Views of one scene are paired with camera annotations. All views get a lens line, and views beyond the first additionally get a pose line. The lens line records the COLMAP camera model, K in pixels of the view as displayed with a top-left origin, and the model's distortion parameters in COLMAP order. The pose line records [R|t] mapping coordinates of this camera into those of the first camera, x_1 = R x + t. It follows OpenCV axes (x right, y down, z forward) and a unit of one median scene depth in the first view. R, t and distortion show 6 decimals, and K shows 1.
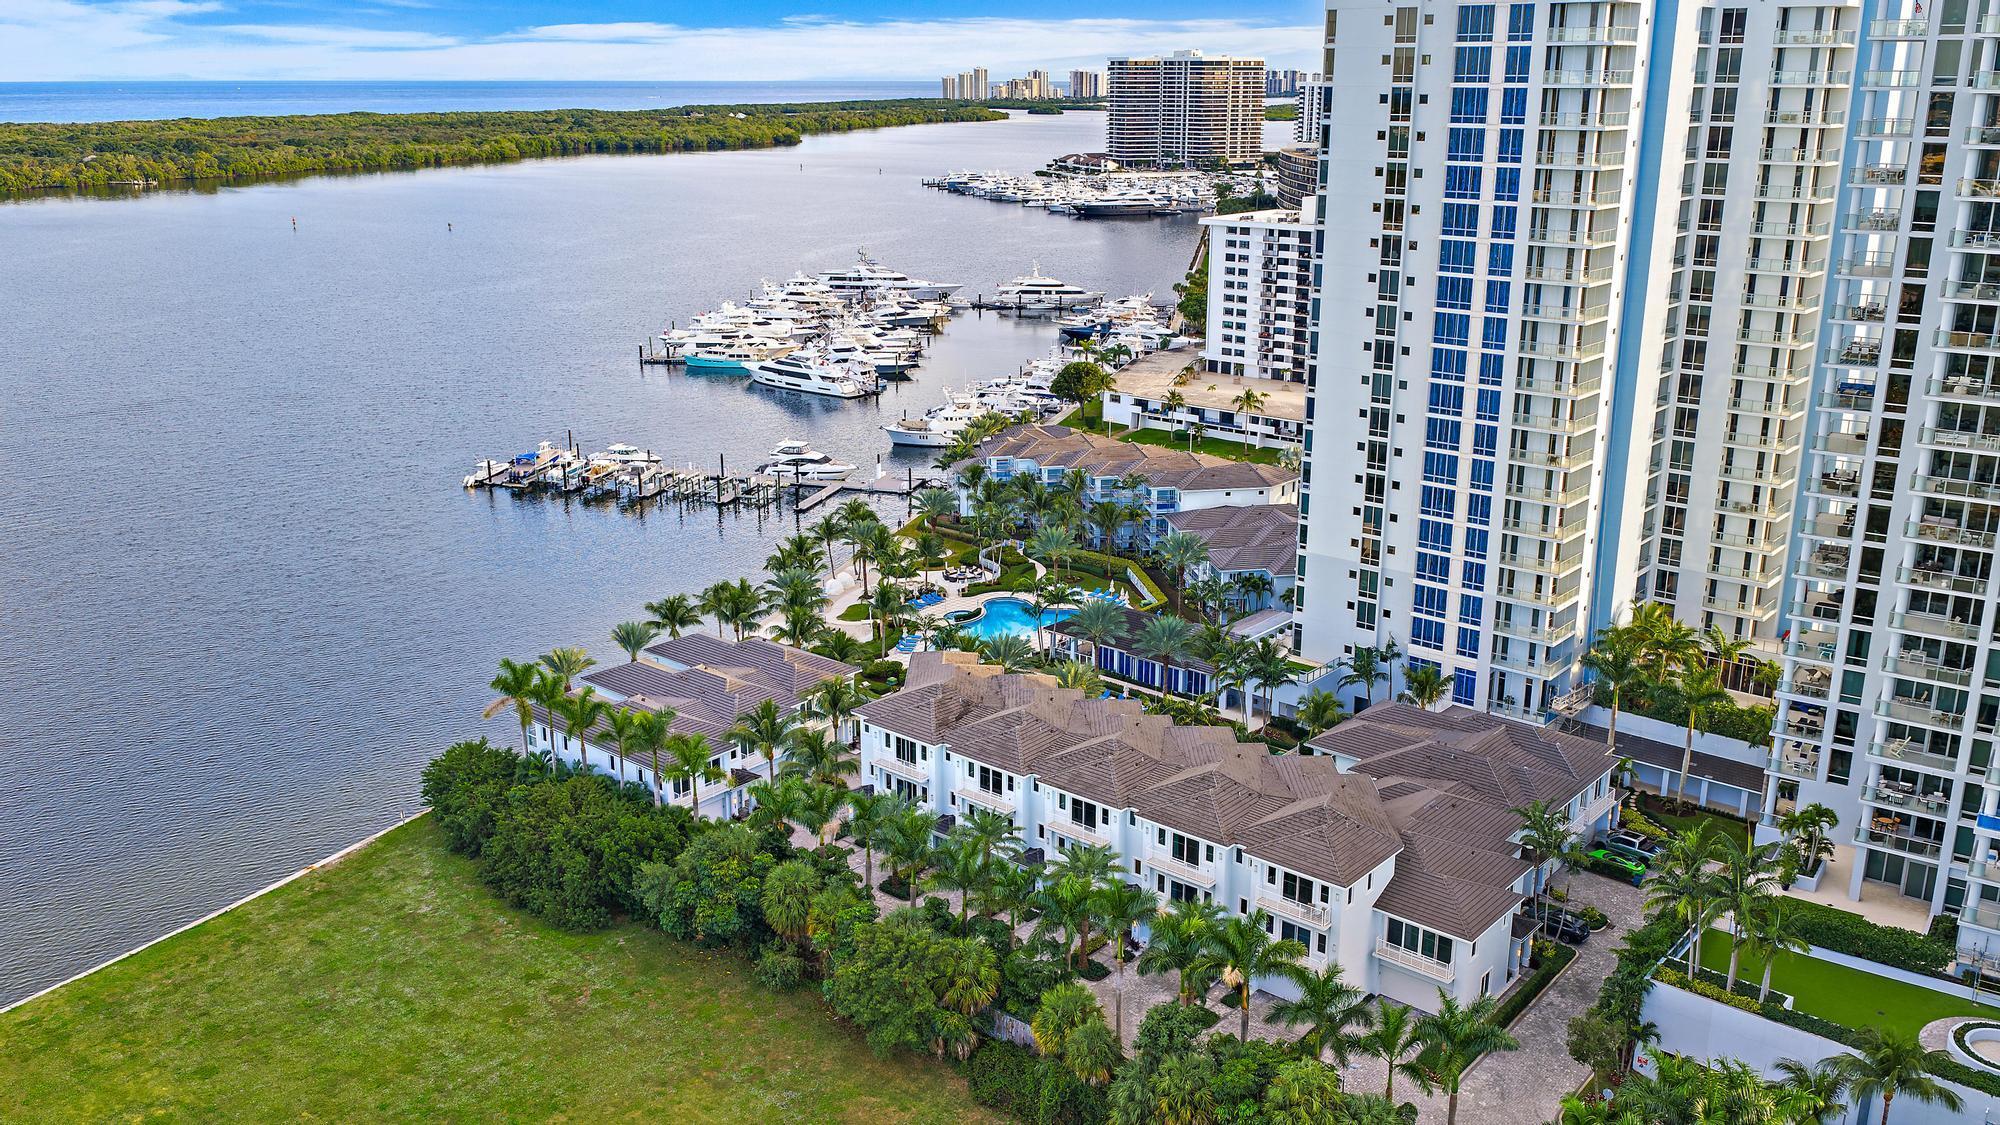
lens RADIAL K [[1636.6, 0, 1001.3], [0, 1636.6, 556.4], [0, 0, 1]] dist [0.013467, -0.039669]
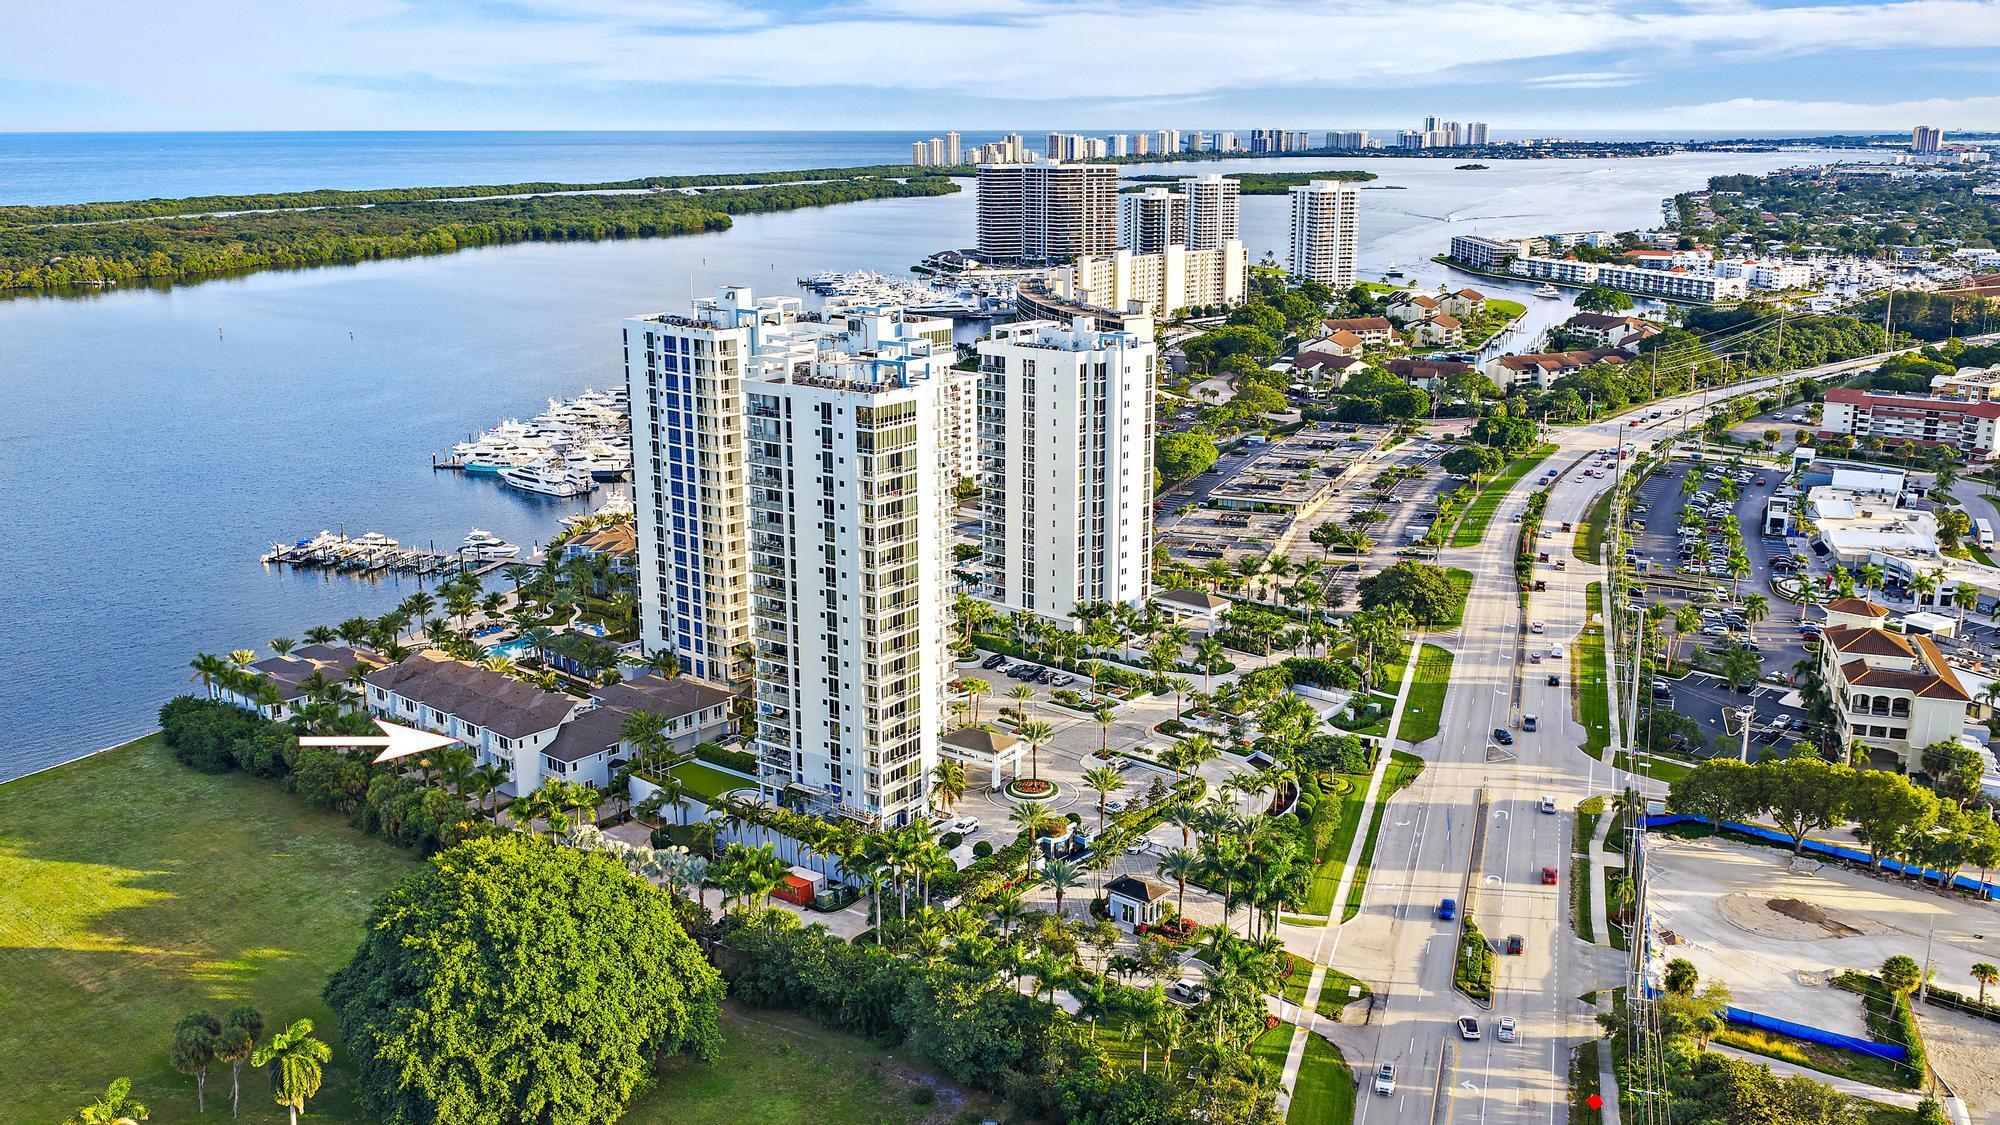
lens RADIAL K [[1684.2, 0, 999.2], [0, 1684.2, 563.2], [0, 0, 1]] dist [0.027546, -0.062133]
pose [[0.999993, -0.000777, -0.003719, 0.256883], [0.000655, 0.999460, -0.032854, 0.007709], [0.003742, 0.032851, 0.999453, -0.403234]]
